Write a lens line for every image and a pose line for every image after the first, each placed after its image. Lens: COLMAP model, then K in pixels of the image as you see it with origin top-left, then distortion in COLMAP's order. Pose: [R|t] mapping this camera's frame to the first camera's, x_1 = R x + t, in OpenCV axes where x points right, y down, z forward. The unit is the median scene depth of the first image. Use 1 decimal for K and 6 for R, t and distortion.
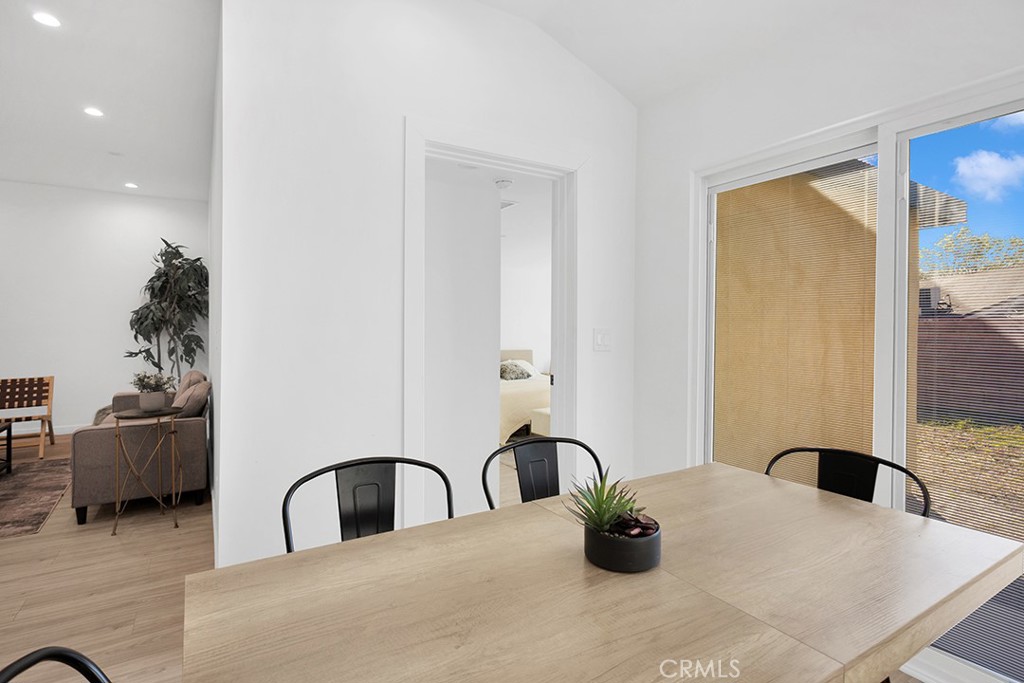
lens RADIAL K [[527.0, 0, 511.4], [0, 527.0, 326.1], [0, 0, 1]] dist [-0.001605, -0.000930]
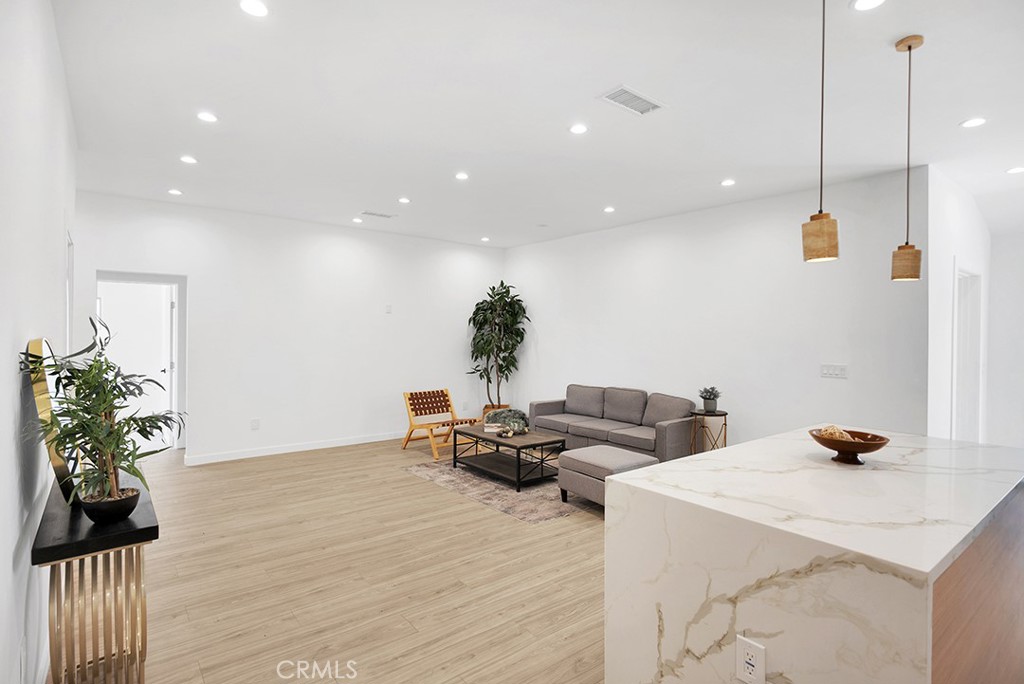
lens RADIAL K [[529.1, 0, 494.4], [0, 529.1, 339.4], [0, 0, 1]] dist [-0.000244, -0.000212]
pose [[0.994163, 0.013968, 0.106977, -0.796176], [-0.015463, 0.999794, 0.013160, -0.040473], [-0.106772, -0.014738, 0.994174, -0.269315]]
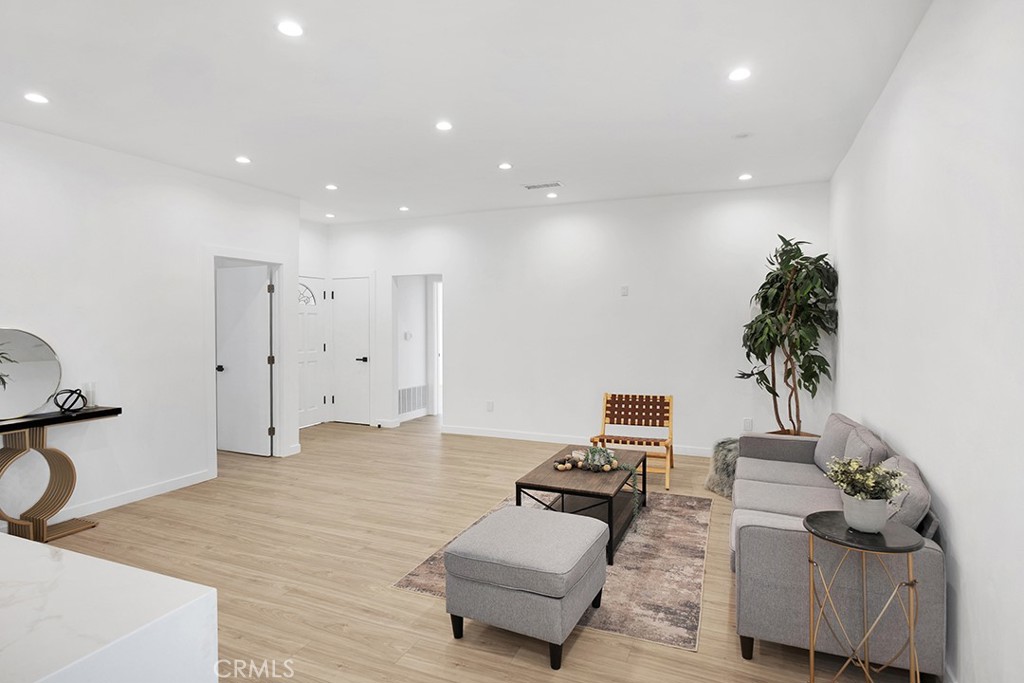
lens RADIAL K [[527.0, 0, 511.4], [0, 527.0, 326.1], [0, 0, 1]] dist [-0.001605, -0.000930]
pose [[0.580443, 0.009590, -0.814244, -0.239276], [0.001395, 0.999917, 0.012772, -0.037410], [0.814299, -0.008549, 0.580382, 0.191499]]
